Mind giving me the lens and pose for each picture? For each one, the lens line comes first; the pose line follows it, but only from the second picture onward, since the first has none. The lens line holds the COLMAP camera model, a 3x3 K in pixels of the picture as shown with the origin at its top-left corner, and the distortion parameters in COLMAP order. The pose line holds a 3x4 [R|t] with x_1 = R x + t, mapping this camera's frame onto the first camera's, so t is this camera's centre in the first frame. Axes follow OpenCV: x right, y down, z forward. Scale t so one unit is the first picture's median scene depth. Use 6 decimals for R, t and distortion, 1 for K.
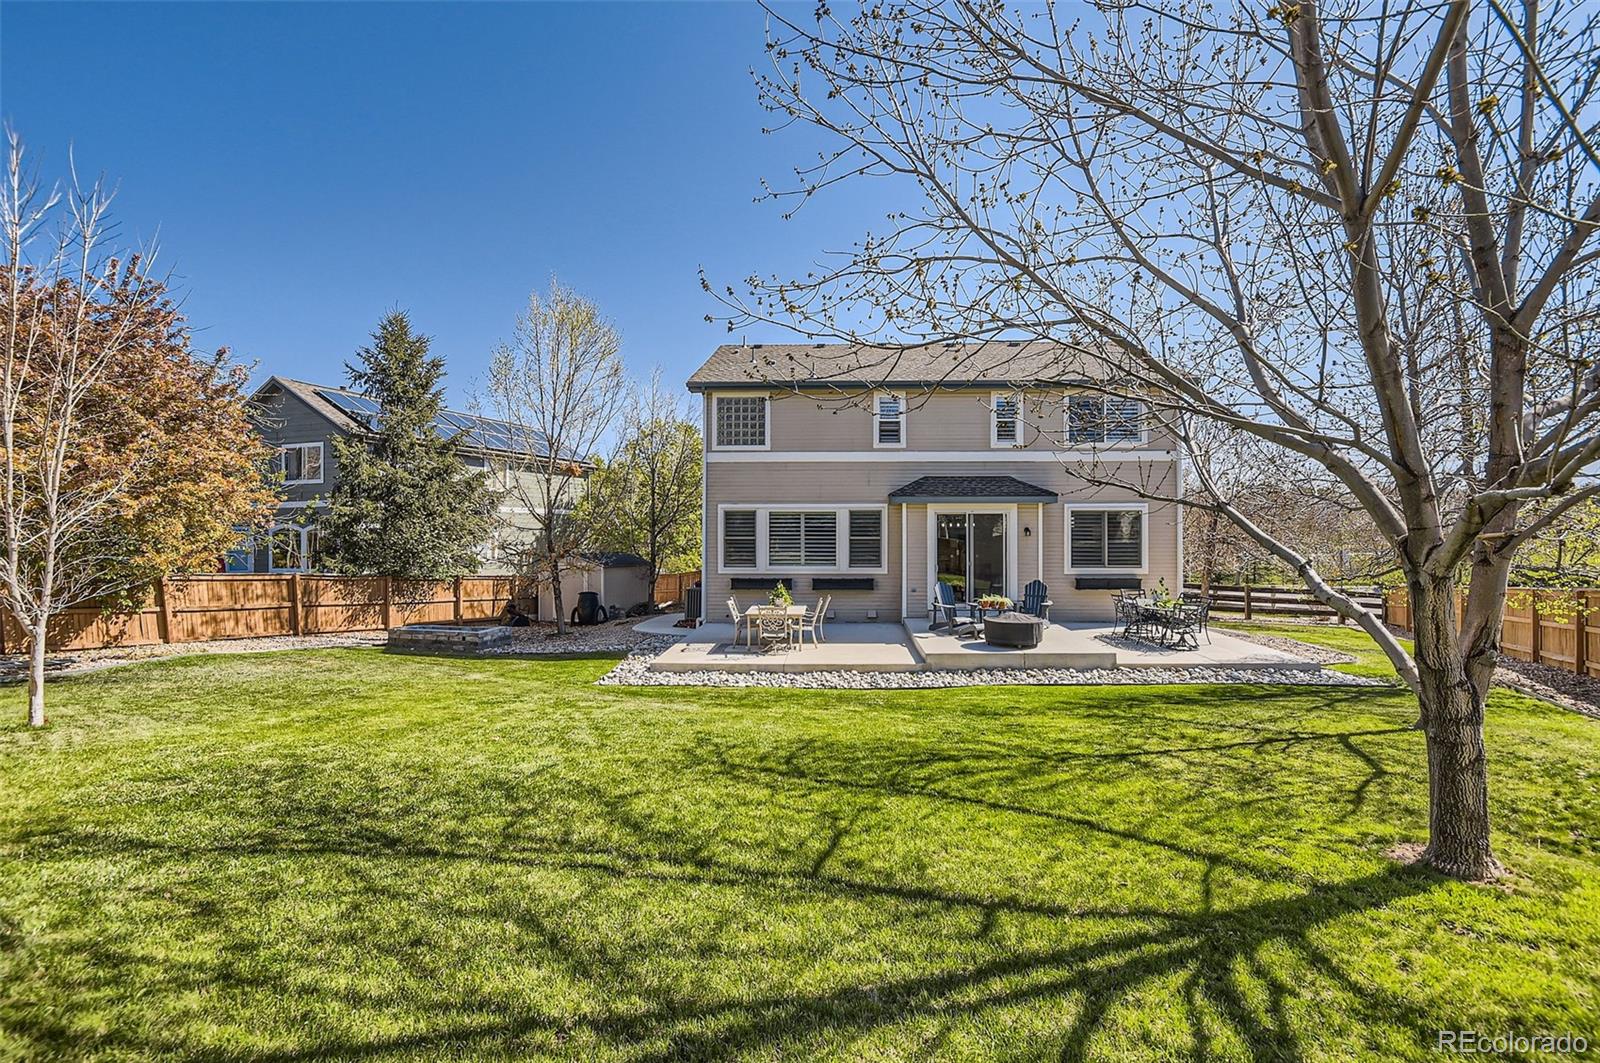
lens RADIAL K [[743.4, 0, 796.9], [0, 743.4, 526.2], [0, 0, 1]] dist [0.016073, -0.014720]
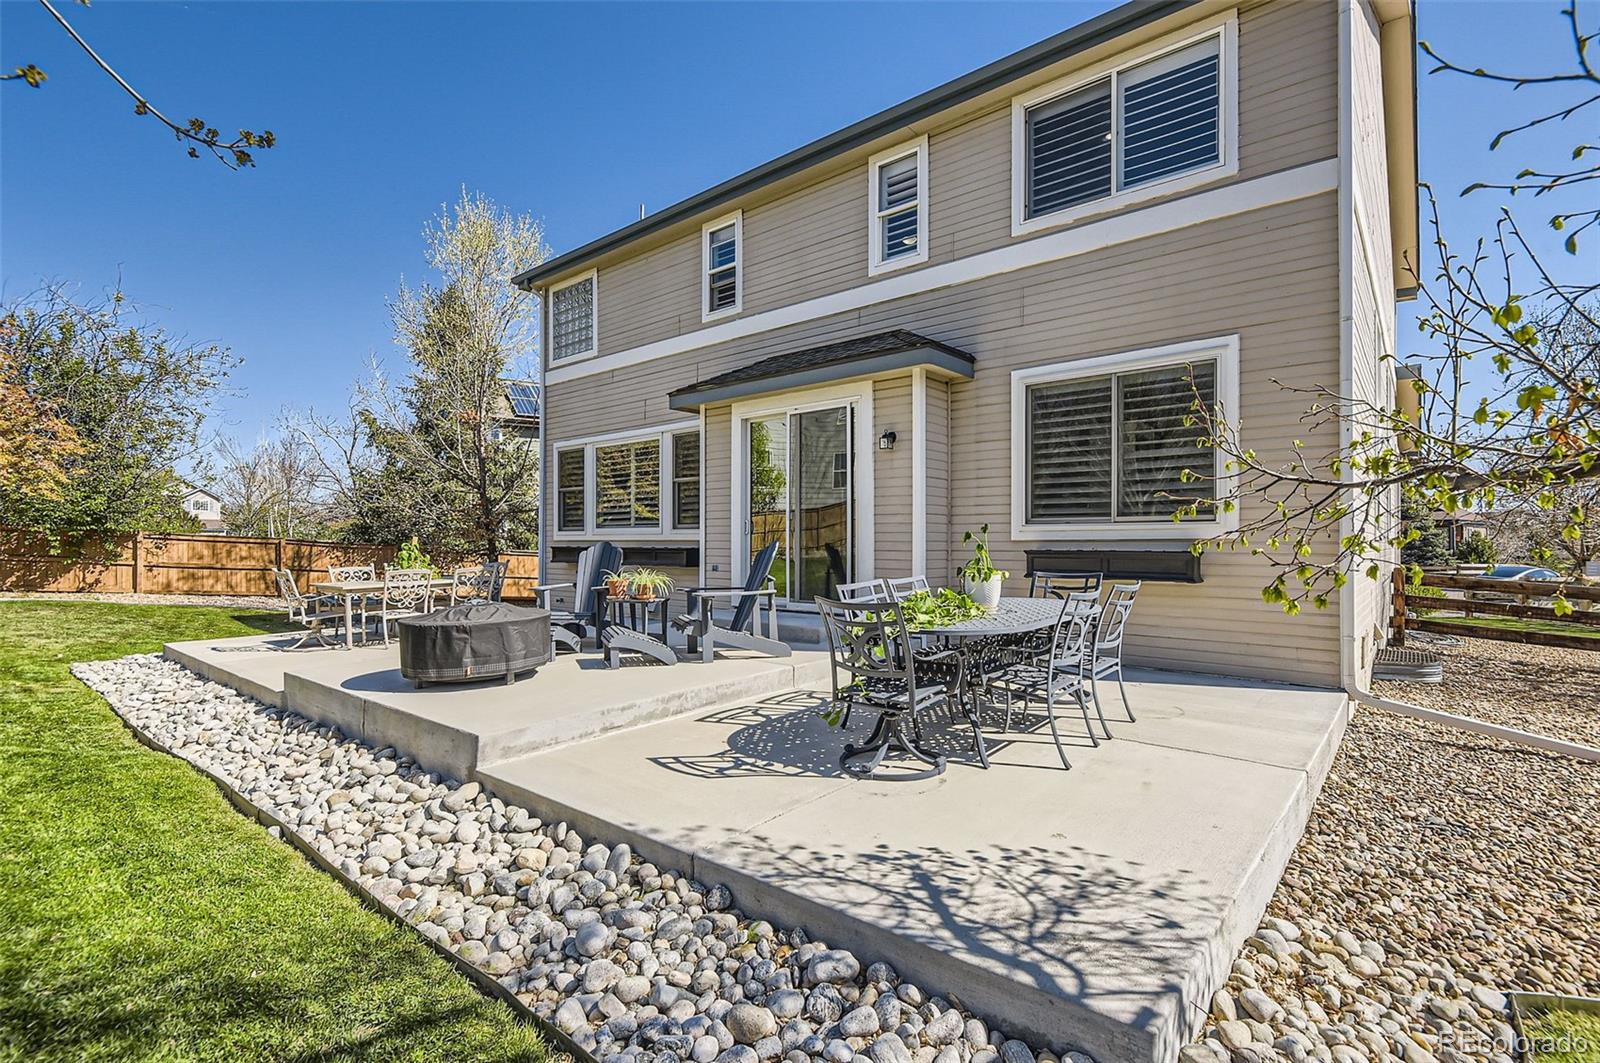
lens RADIAL K [[743.4, 0, 796.9], [0, 743.4, 526.2], [0, 0, 1]] dist [0.016073, -0.014720]
pose [[0.784492, -0.012437, -0.620014, 0.531913], [0.004235, 0.999883, -0.014699, 0.063220], [0.620124, 0.008906, 0.784453, 0.609572]]
